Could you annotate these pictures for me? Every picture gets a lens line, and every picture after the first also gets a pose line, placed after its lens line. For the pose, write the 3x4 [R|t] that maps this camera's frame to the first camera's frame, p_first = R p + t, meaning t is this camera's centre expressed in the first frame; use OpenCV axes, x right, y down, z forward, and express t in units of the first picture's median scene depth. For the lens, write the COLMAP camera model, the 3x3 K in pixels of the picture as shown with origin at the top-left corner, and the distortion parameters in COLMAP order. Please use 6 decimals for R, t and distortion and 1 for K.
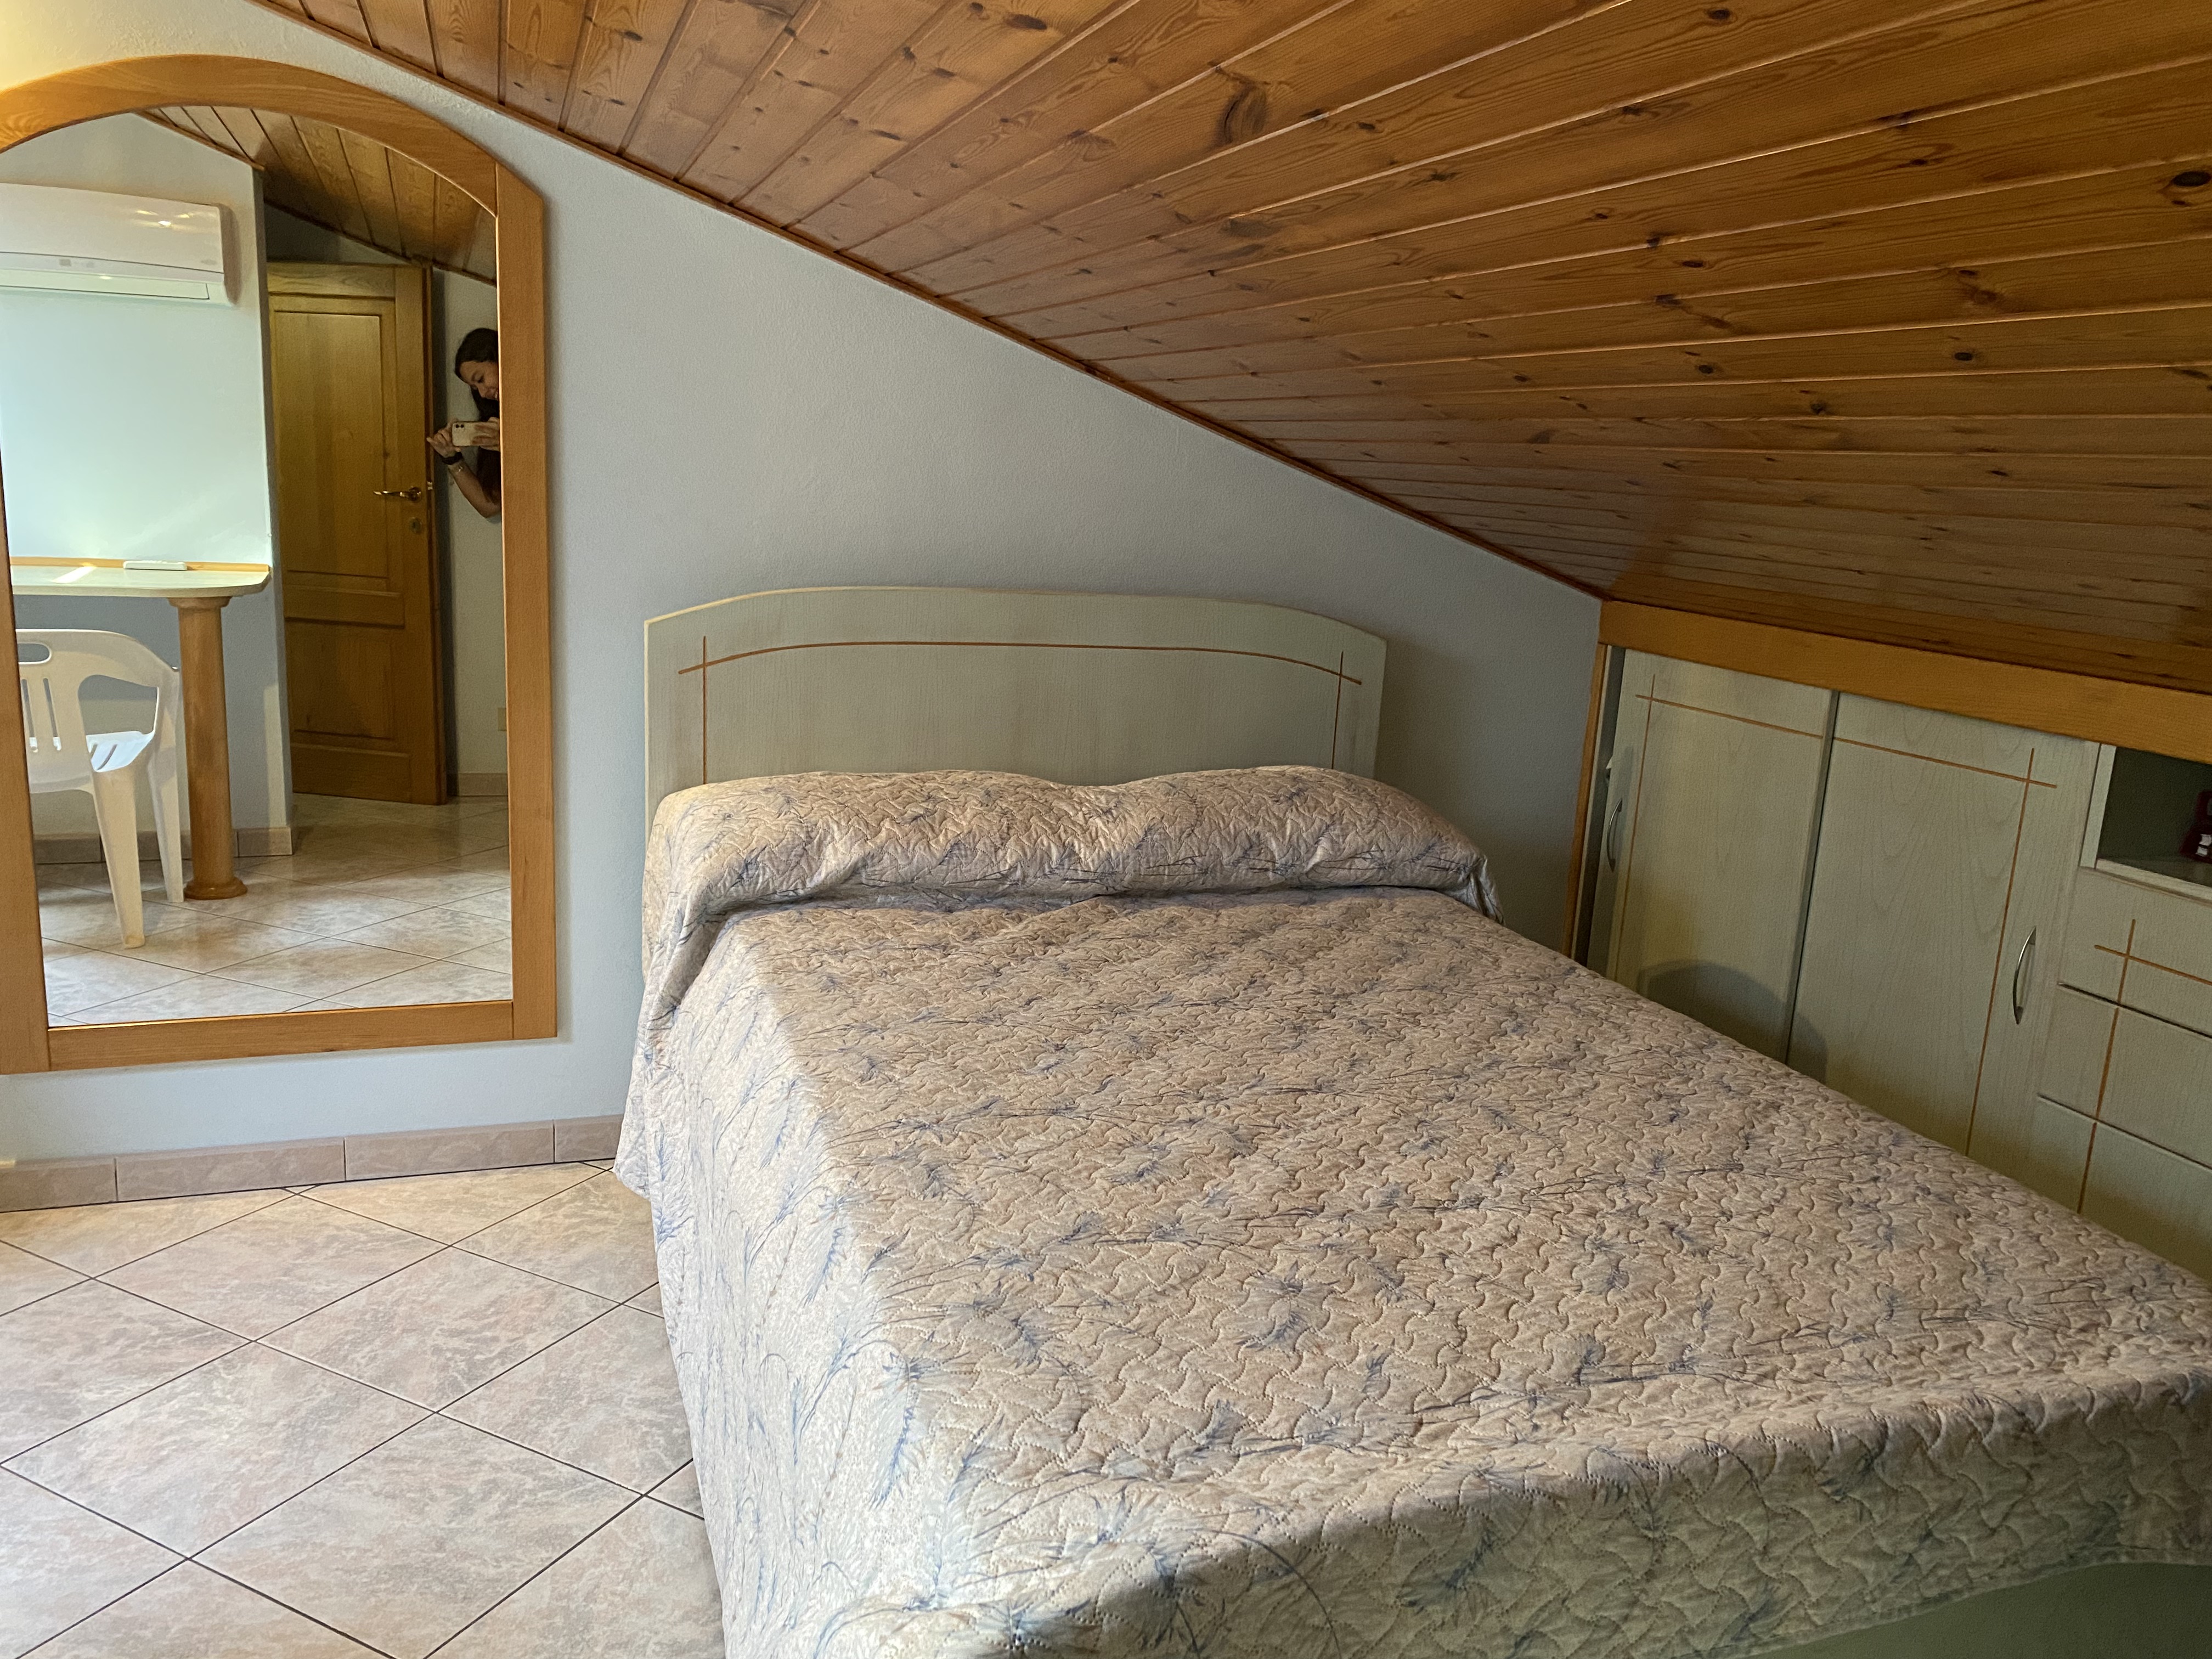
lens RADIAL K [[1697.9, 0, 1089.5], [0, 1697.9, 845.0], [0, 0, 1]] dist [0.038846, -0.037866]
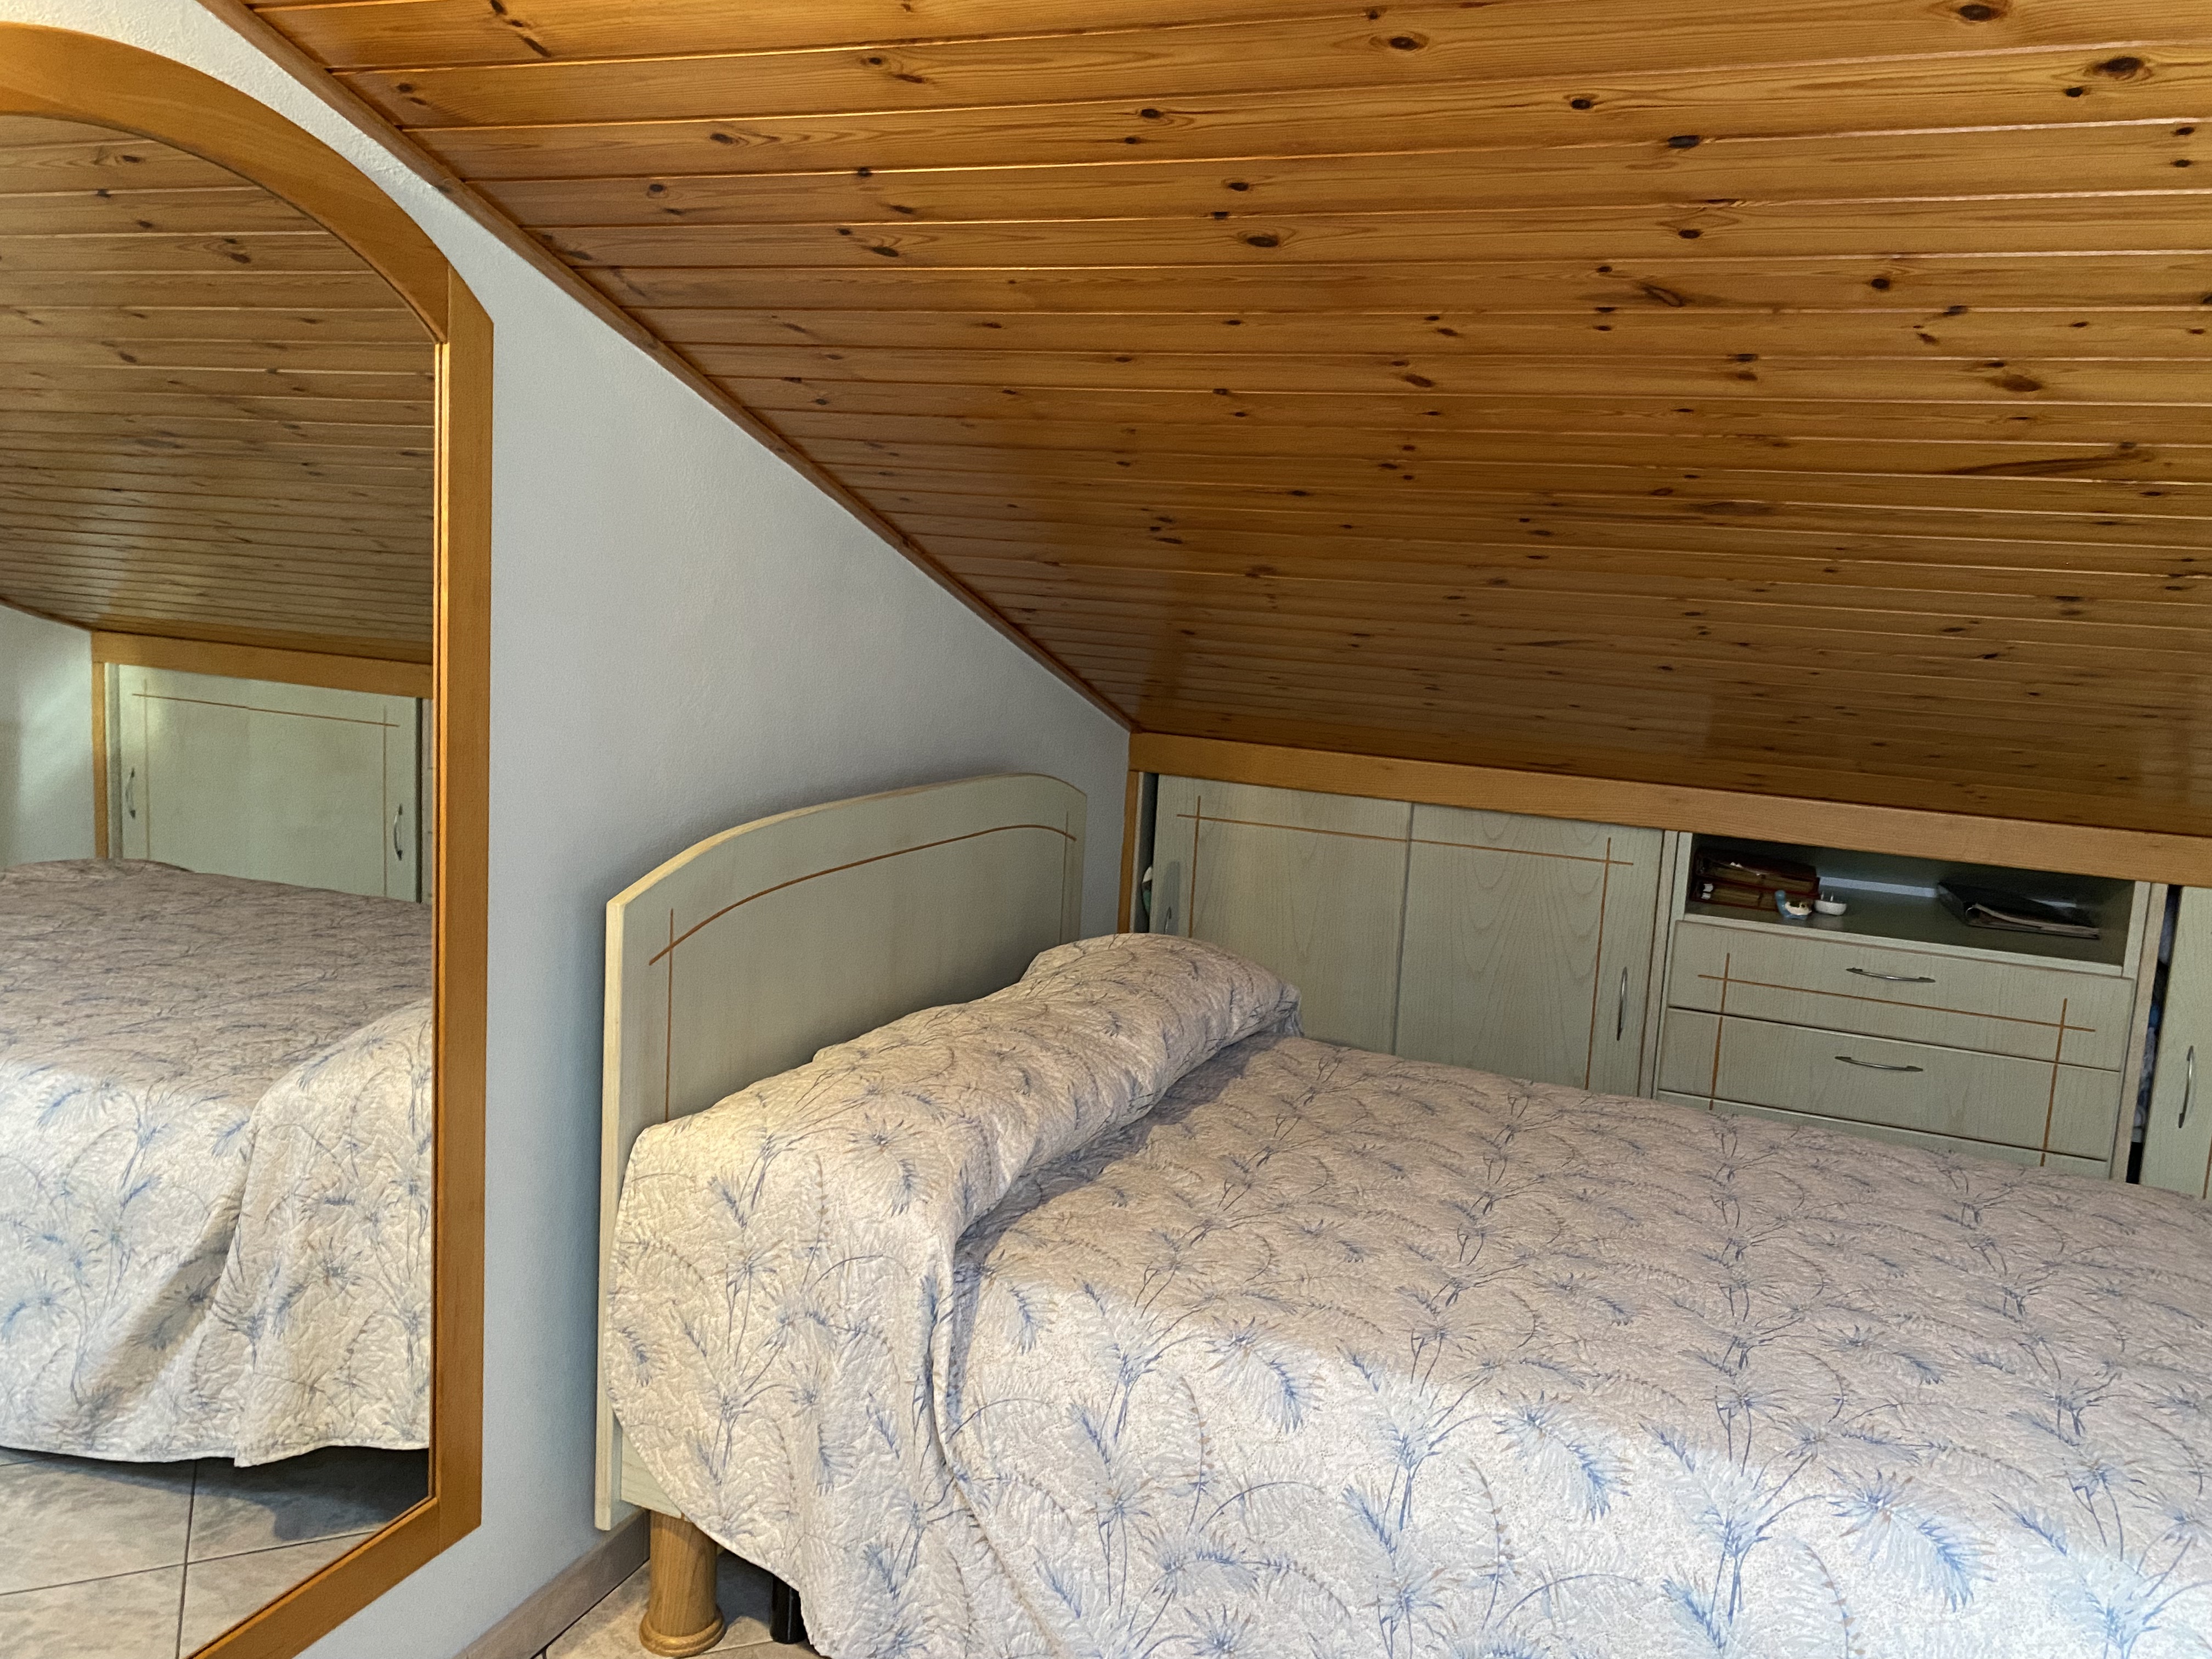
lens RADIAL K [[1697.9, 0, 1093.4], [0, 1697.9, 815.1], [0, 0, 1]] dist [0.038846, -0.037866]
pose [[0.657477, -0.121290, 0.743649, -0.730246], [0.141245, 0.989302, 0.036479, -0.184297], [-0.740118, 0.081052, 0.667575, 0.408462]]
